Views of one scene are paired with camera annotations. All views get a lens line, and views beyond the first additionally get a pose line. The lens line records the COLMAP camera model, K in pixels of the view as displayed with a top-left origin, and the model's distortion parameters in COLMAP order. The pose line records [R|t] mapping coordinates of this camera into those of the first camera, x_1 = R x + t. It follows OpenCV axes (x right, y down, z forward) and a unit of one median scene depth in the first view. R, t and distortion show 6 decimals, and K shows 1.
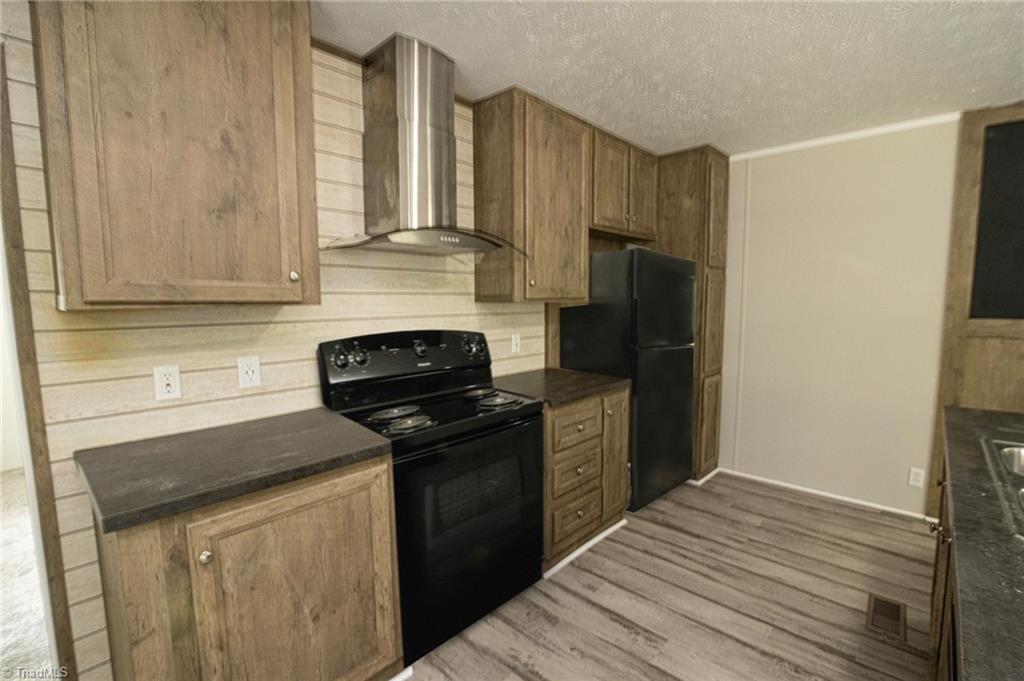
lens RADIAL K [[457.8, 0, 506.0], [0, 457.8, 345.8], [0, 0, 1]] dist [-0.016257, -0.000117]
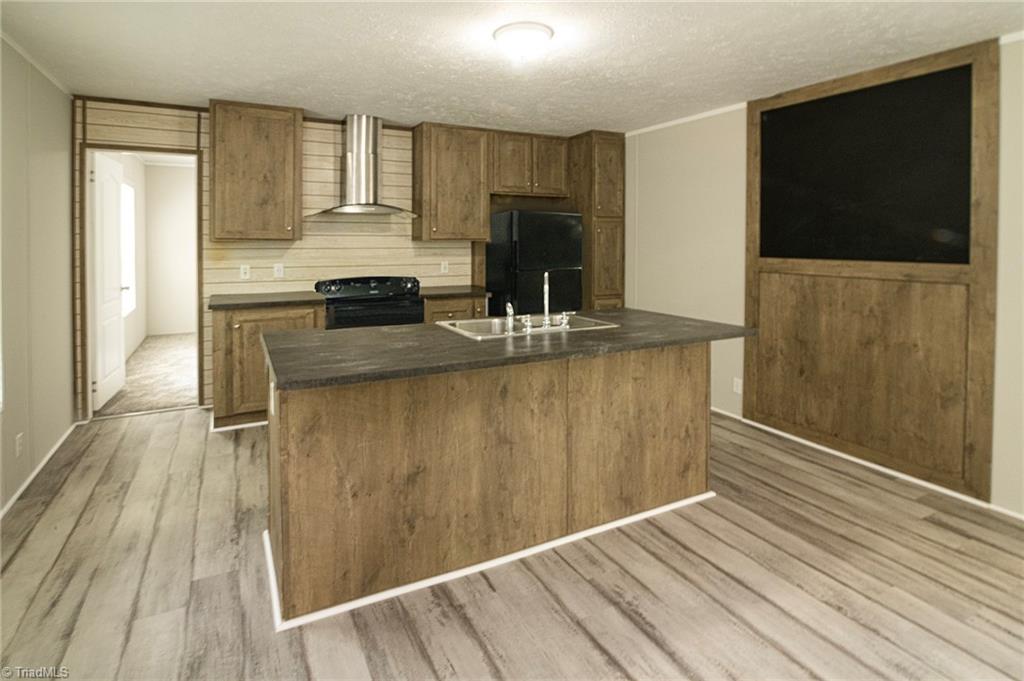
lens RADIAL K [[493.6, 0, 473.4], [0, 493.6, 242.8], [0, 0, 1]] dist [-0.017912, -0.000178]
pose [[0.931867, 0.013687, -0.362541, 0.821849], [-0.046416, 0.995574, -0.081722, 0.051992], [0.359818, 0.092982, 0.928378, -0.622541]]
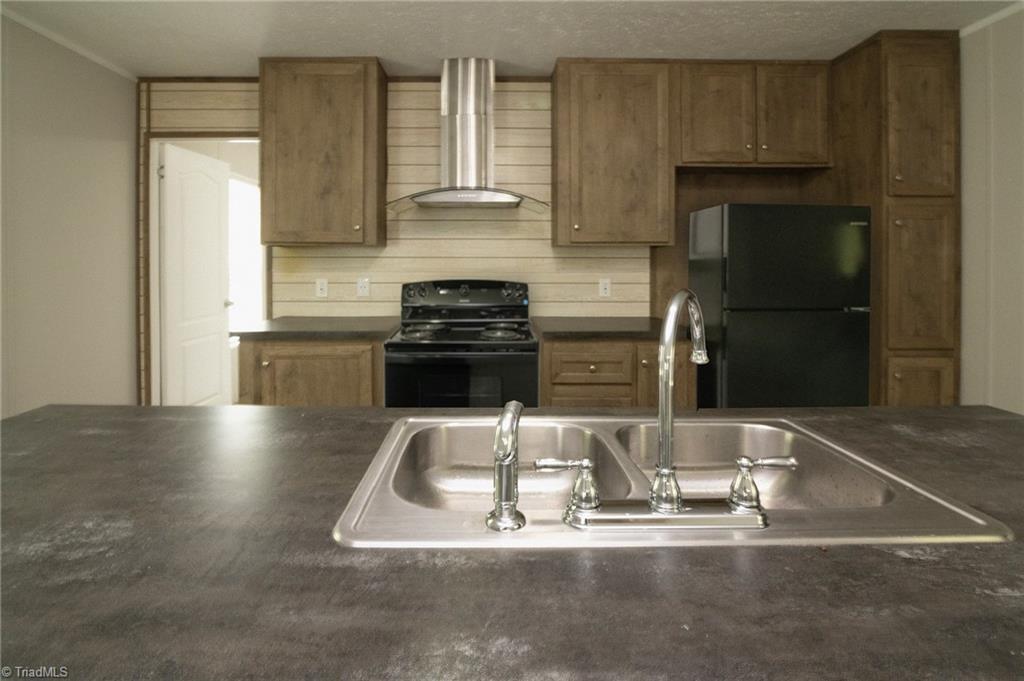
lens RADIAL K [[491.3, 0, 501.9], [0, 491.3, 262.6], [0, 0, 1]] dist [-0.018520, 0.000613]
pose [[0.696418, 0.011527, -0.717544, 0.727877], [-0.077260, 0.995264, -0.058996, 0.024804], [0.713466, 0.096524, 0.694010, 0.081440]]
